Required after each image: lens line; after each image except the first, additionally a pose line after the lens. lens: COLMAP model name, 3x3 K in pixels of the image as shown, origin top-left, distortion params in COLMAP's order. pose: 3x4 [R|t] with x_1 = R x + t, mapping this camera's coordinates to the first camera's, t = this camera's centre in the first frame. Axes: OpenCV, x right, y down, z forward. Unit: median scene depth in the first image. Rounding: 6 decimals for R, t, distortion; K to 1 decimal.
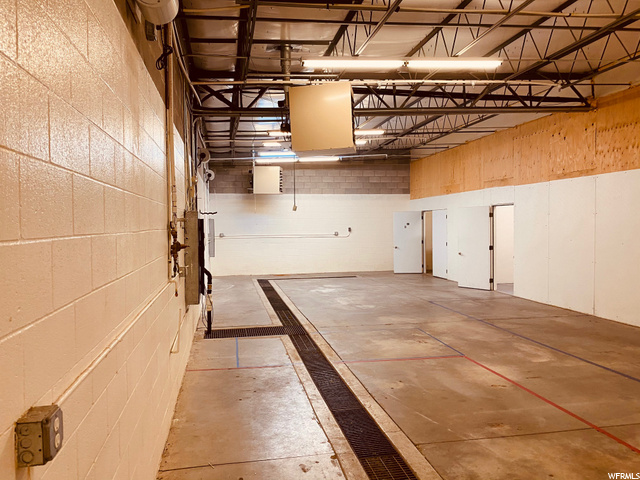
lens RADIAL K [[493.3, 0, 314.3], [0, 493.3, 235.9], [0, 0, 1]] dist [0.033291, -0.036593]
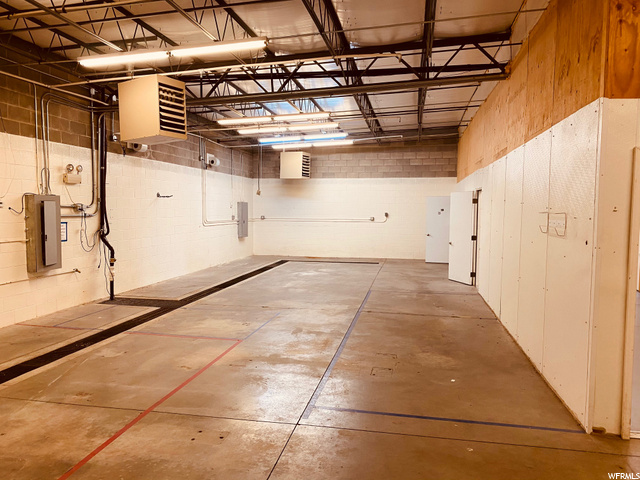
lens RADIAL K [[493.3, 0, 319.4], [0, 493.3, 240.2], [0, 0, 1]] dist [0.033291, -0.036593]
pose [[0.926064, 0.040442, -0.375194, 0.598138], [-0.024571, 0.998593, 0.046992, -0.009305], [0.376566, -0.034298, 0.925755, 0.096658]]
